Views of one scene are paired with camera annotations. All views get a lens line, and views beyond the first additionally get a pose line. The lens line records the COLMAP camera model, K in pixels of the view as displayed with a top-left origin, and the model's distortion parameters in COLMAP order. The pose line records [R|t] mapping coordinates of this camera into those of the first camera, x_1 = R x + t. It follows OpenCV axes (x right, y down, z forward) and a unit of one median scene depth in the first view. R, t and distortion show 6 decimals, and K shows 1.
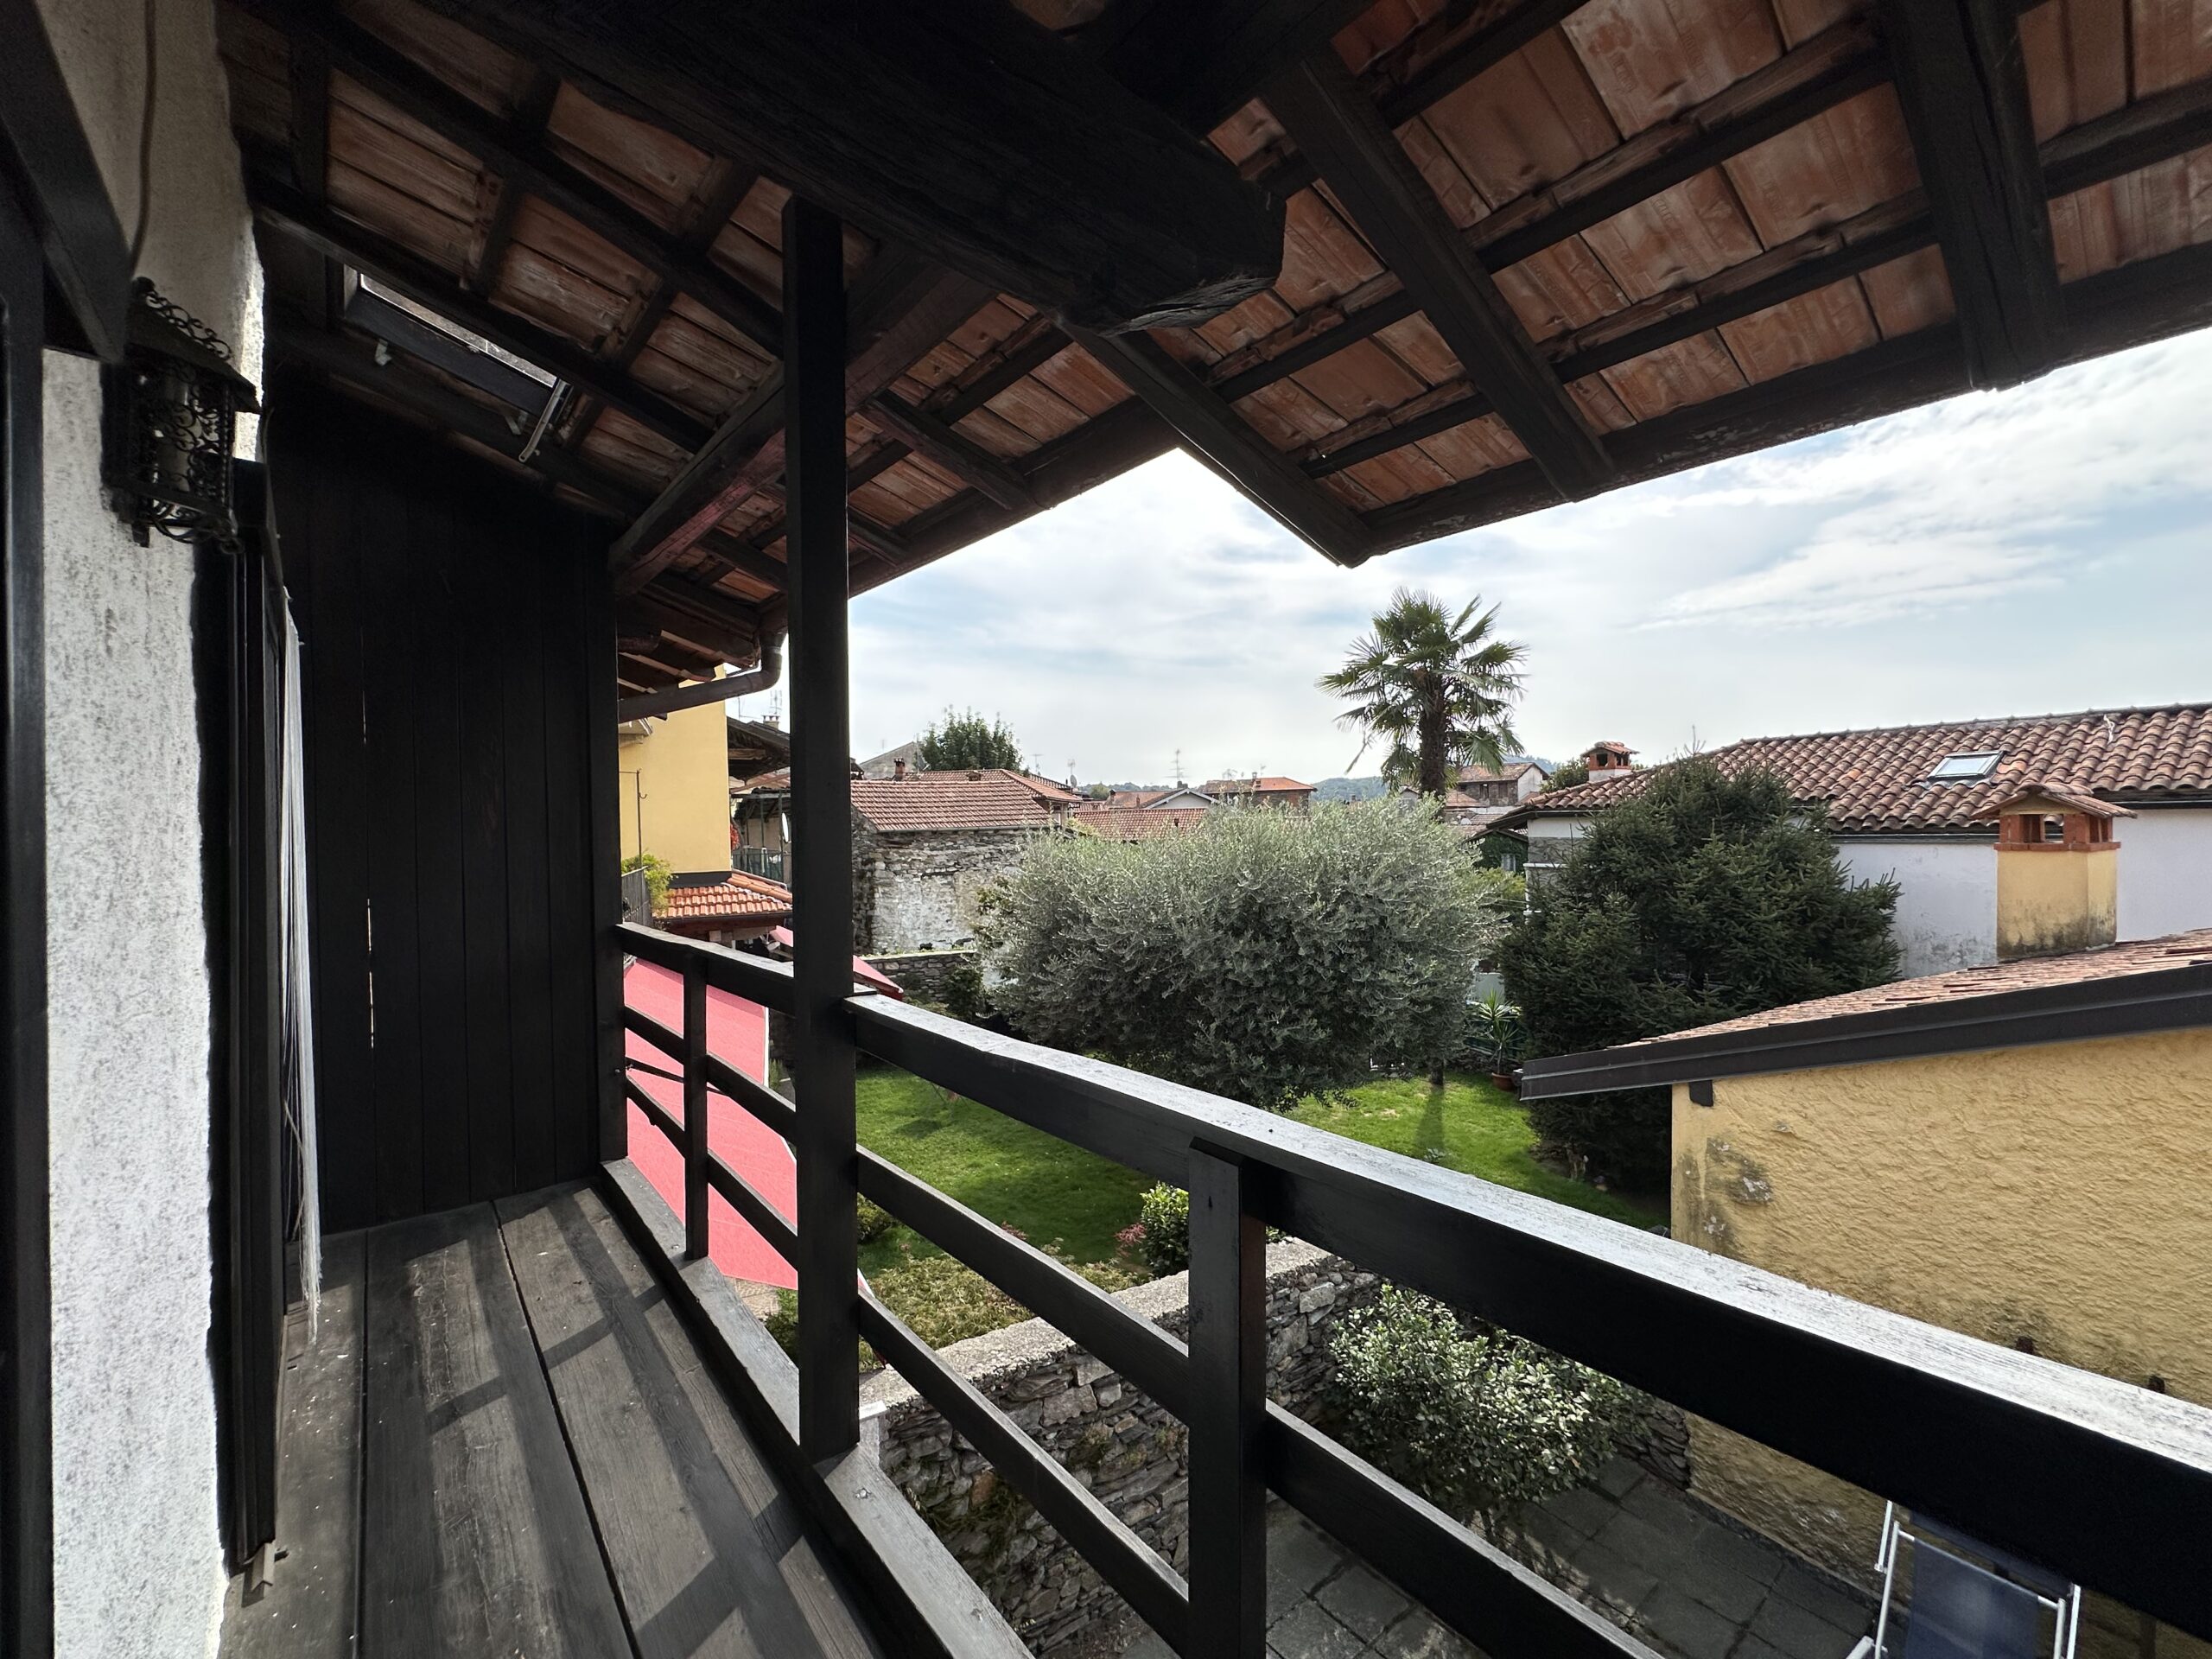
lens RADIAL K [[883.8, 0, 1105.4], [0, 883.8, 831.5], [0, 0, 1]] dist [-0.005131, 0.001394]
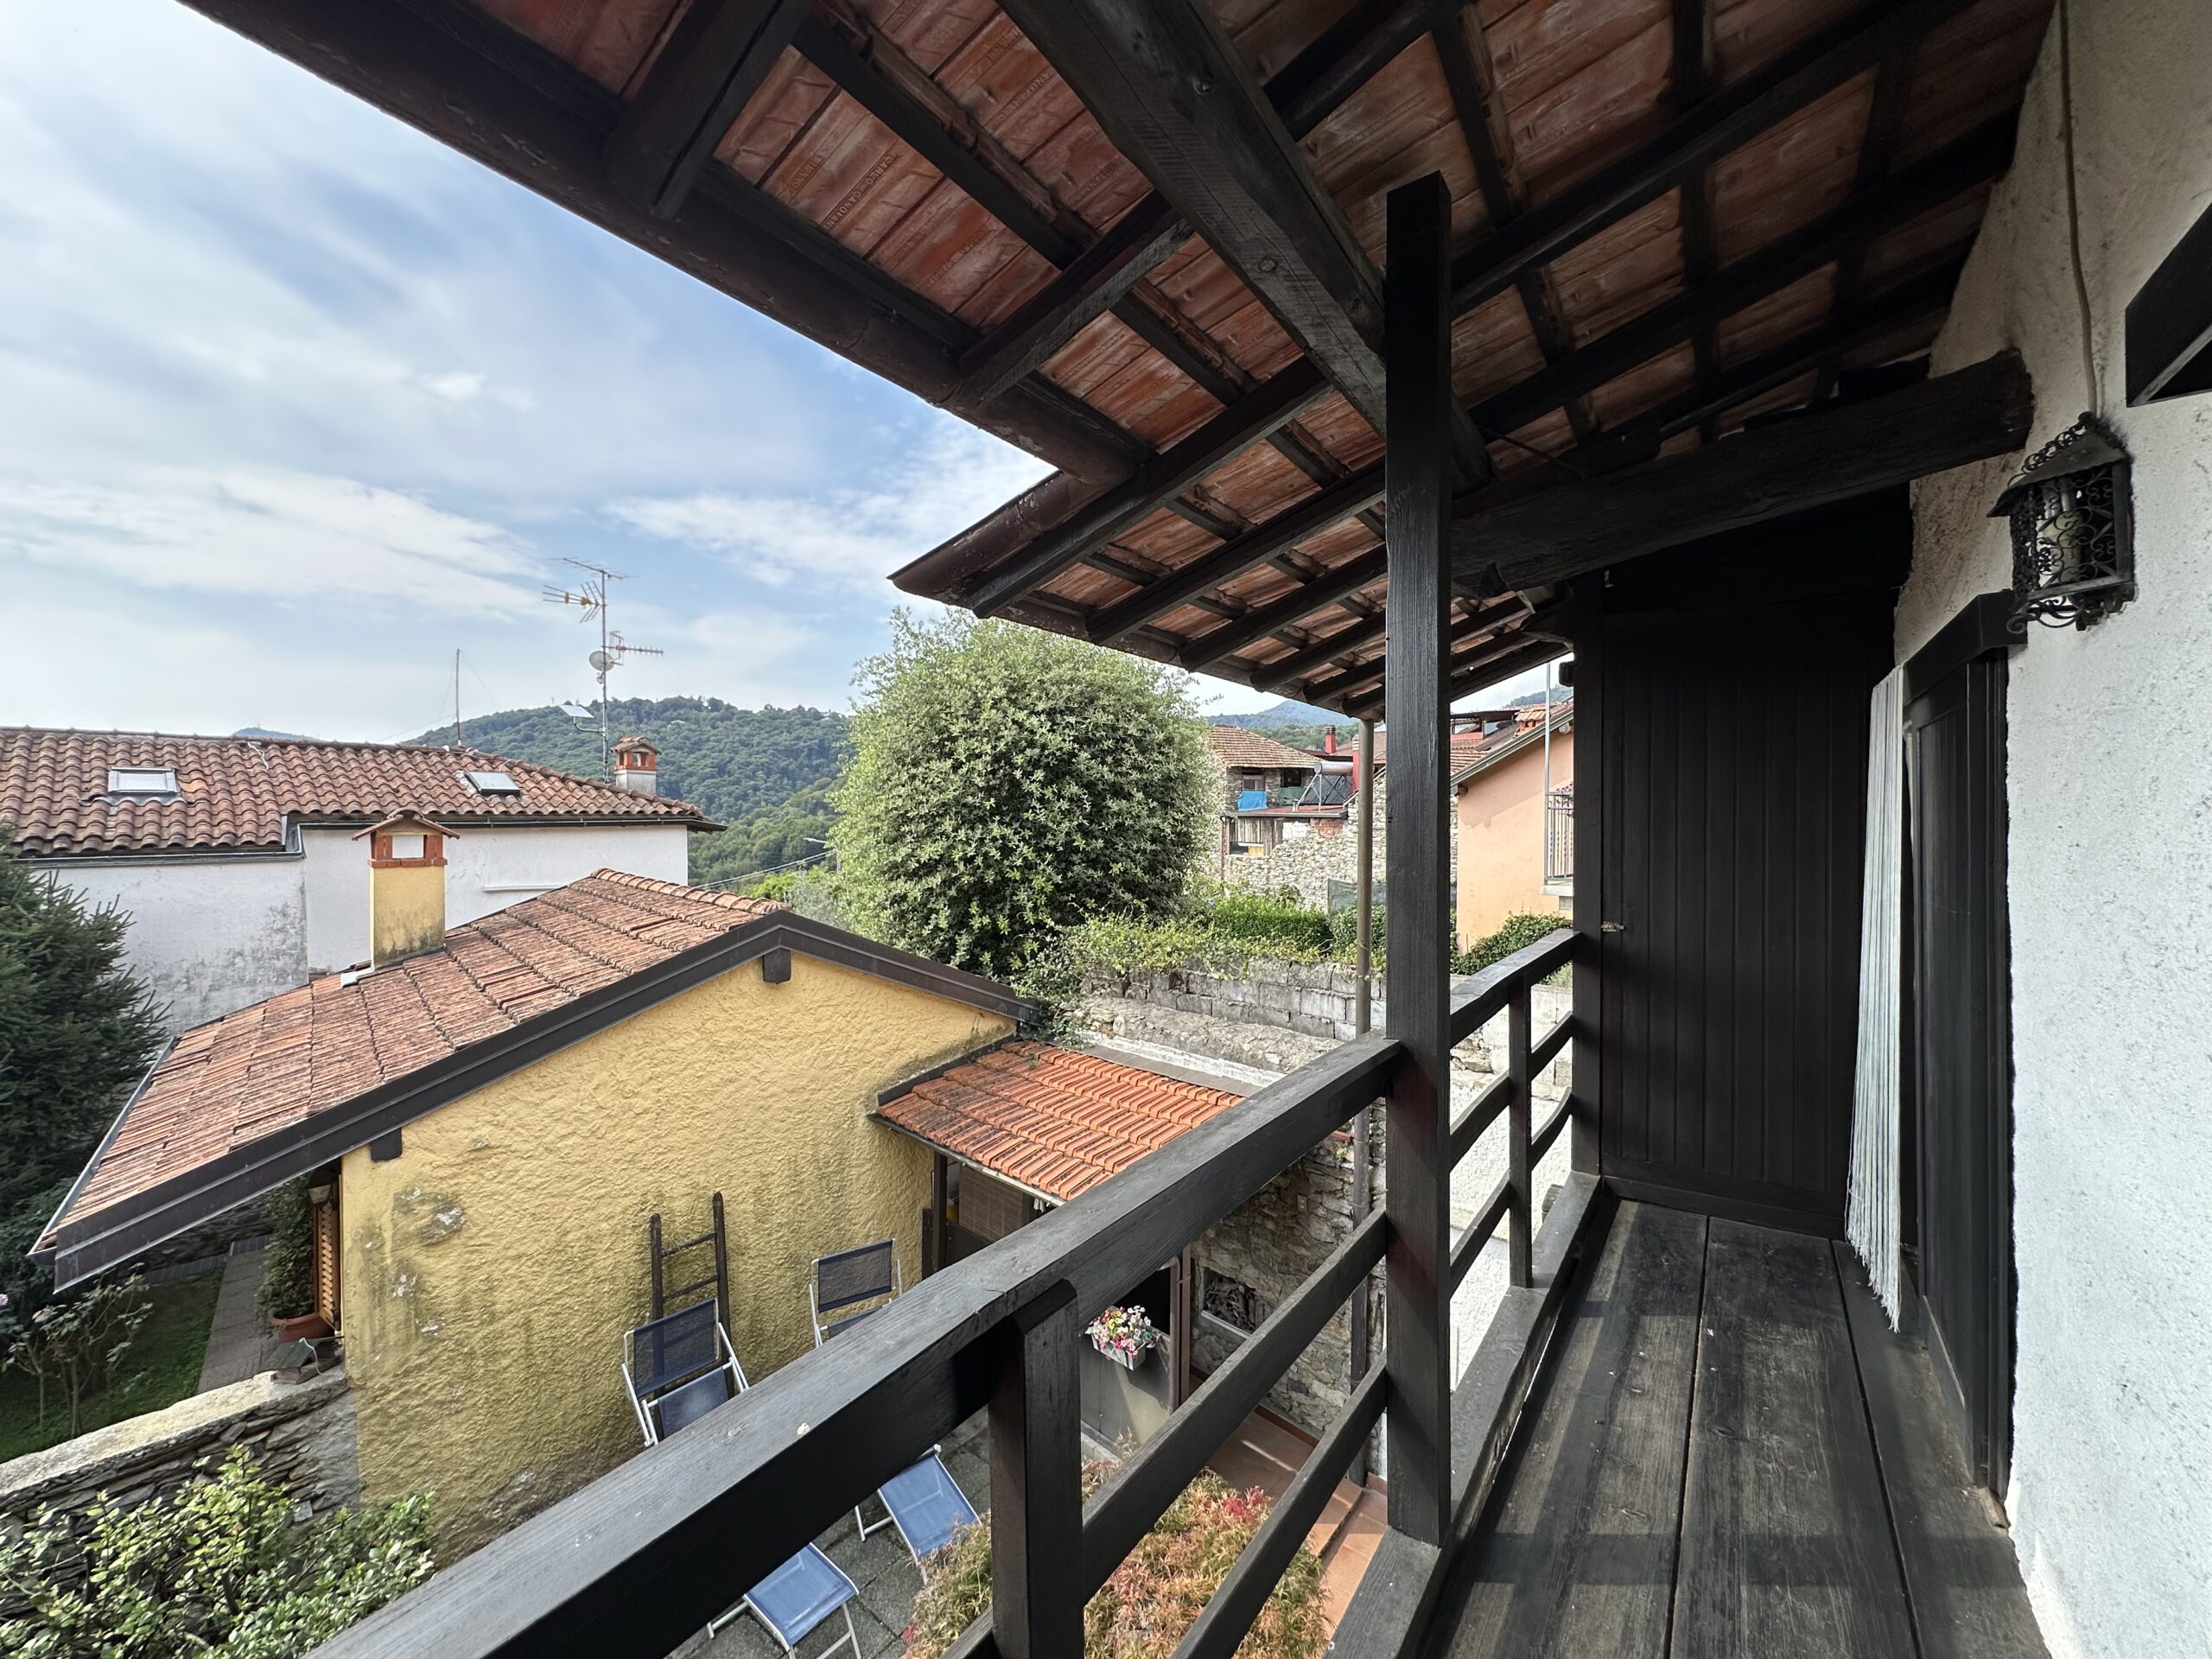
lens RADIAL K [[883.8, 0, 1108.7], [0, 883.8, 829.9], [0, 0, 1]] dist [-0.005131, 0.001394]
pose [[-0.242326, 0.006459, 0.970173, -0.379101], [0.014419, 0.999891, -0.003055, -0.012204], [-0.970088, 0.013248, -0.242393, 0.508705]]
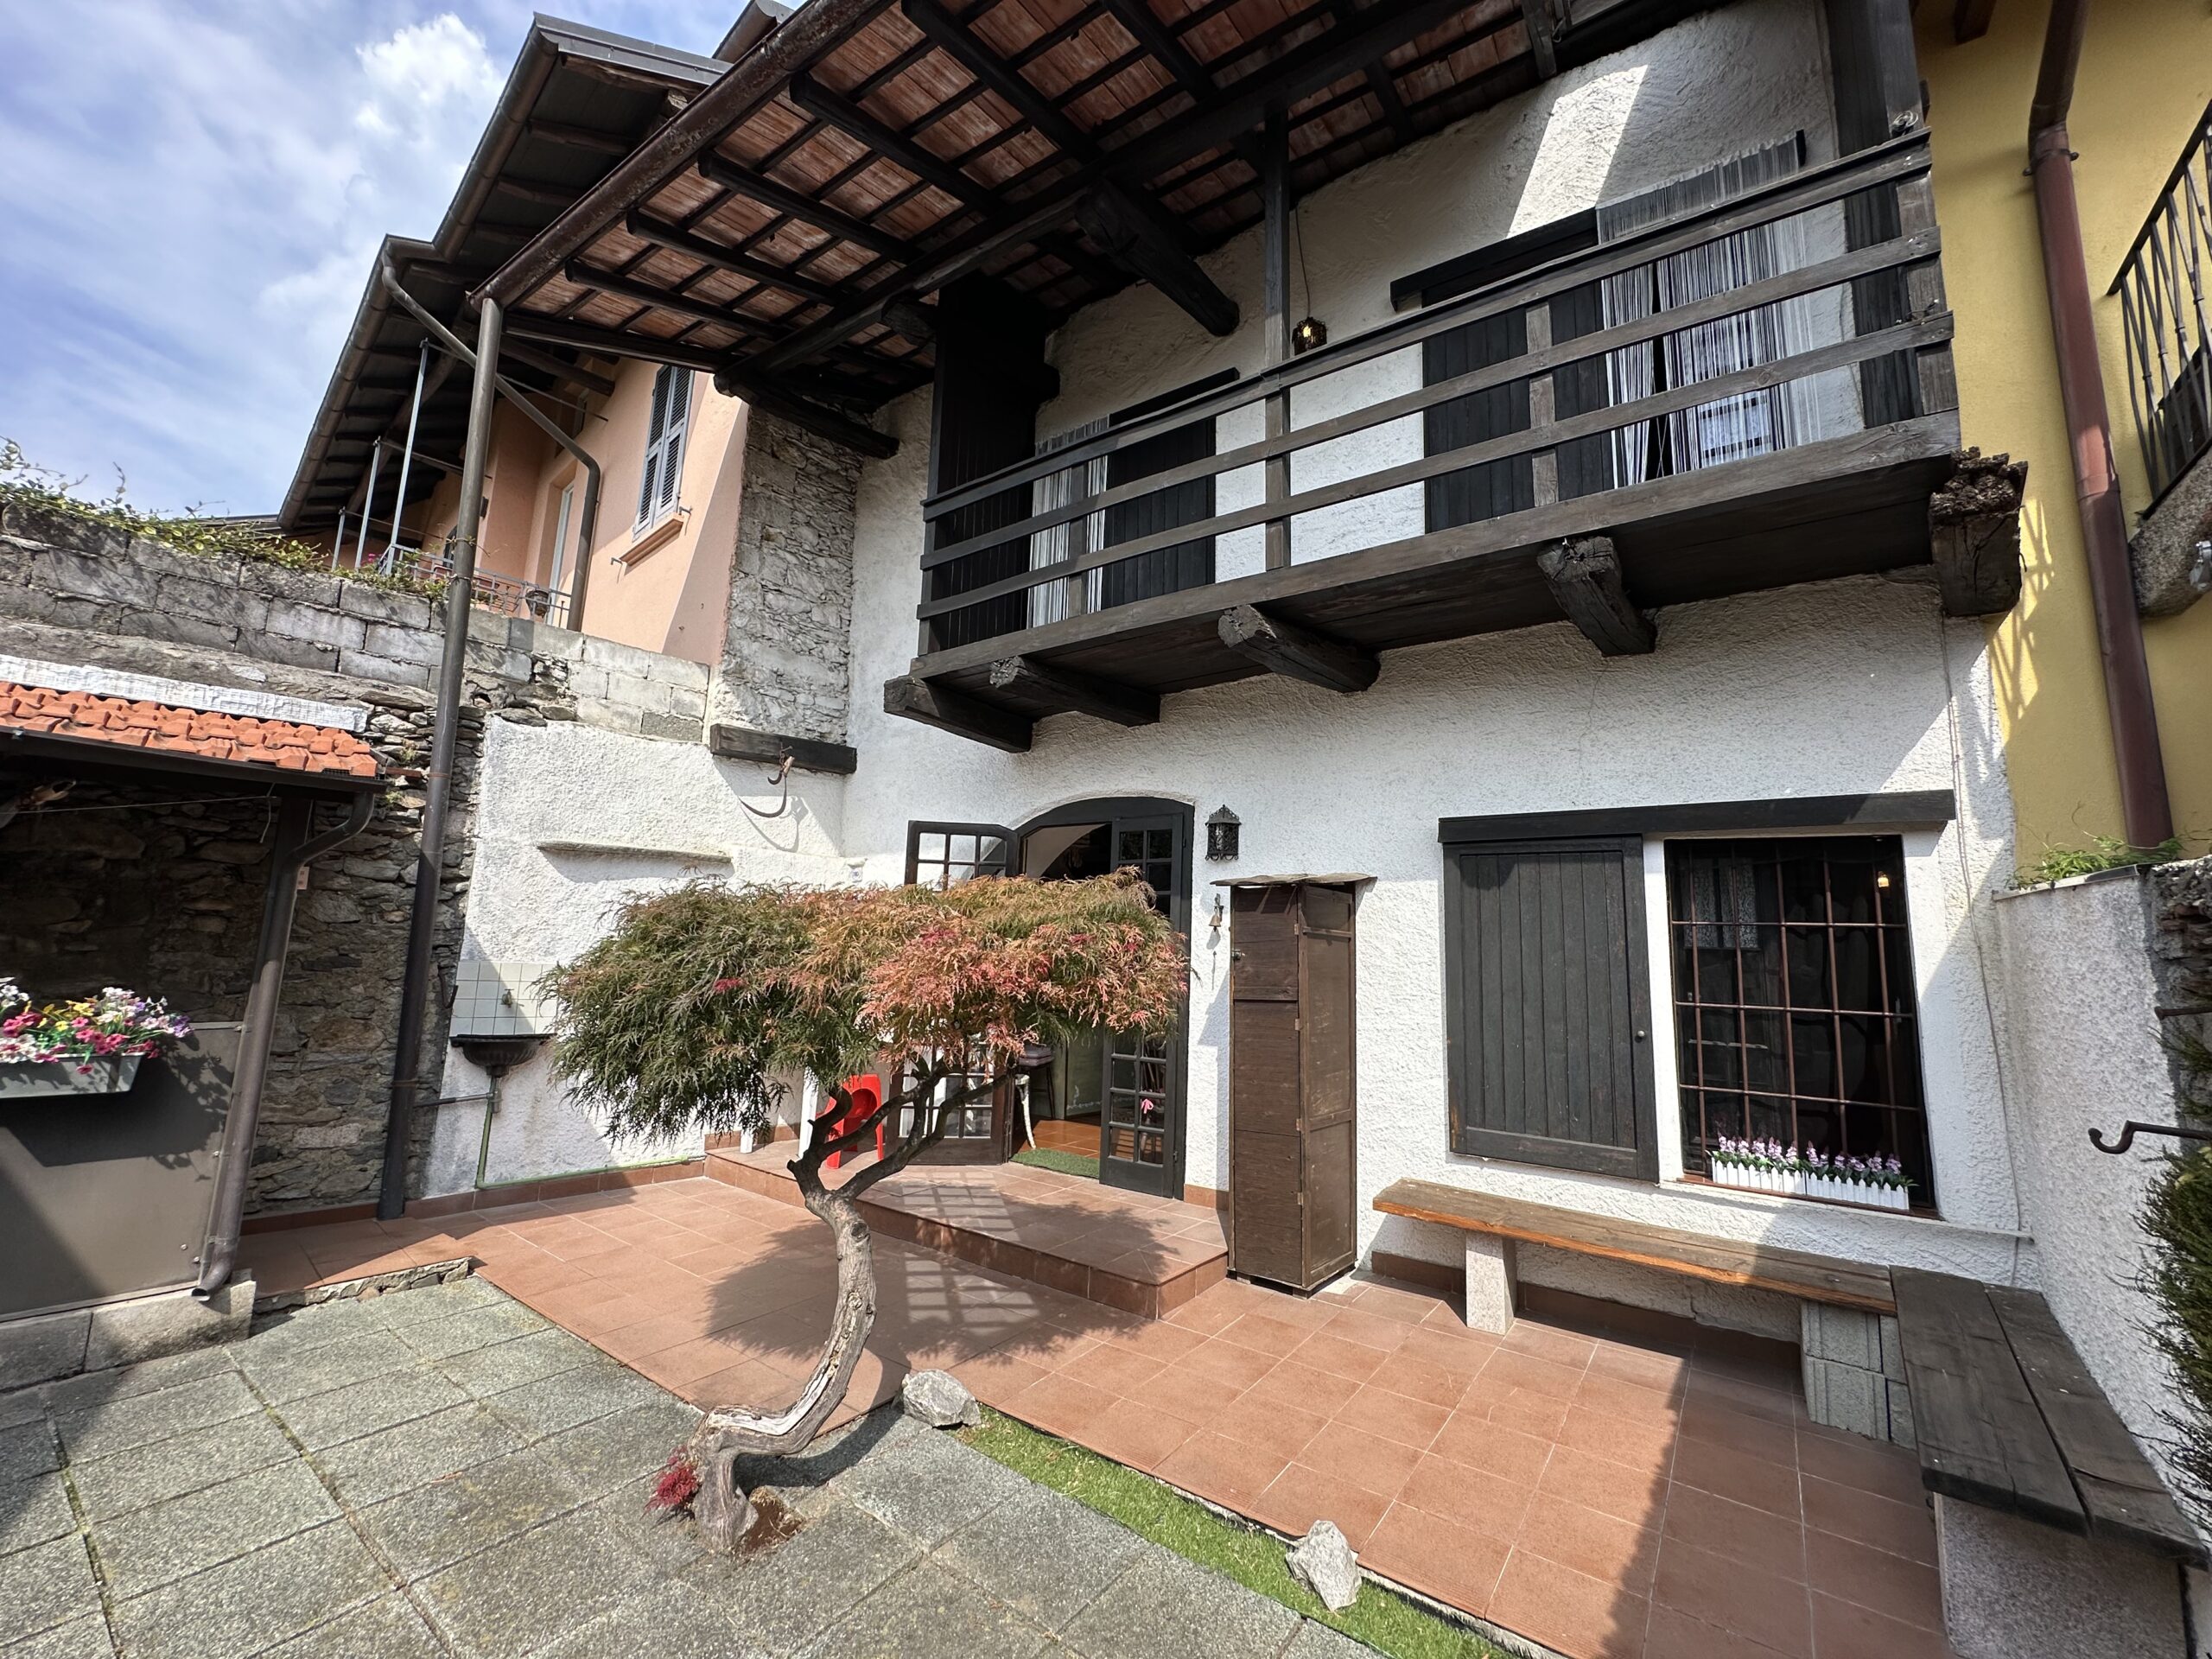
lens RADIAL K [[883.8, 0, 1107.3], [0, 883.8, 832.1], [0, 0, 1]] dist [-0.005131, 0.001394]
pose [[-0.961527, -0.051740, -0.269795, 0.209398], [-0.016335, 0.991134, -0.131857, 0.532493], [0.274225, -0.122377, -0.953847, 0.943923]]
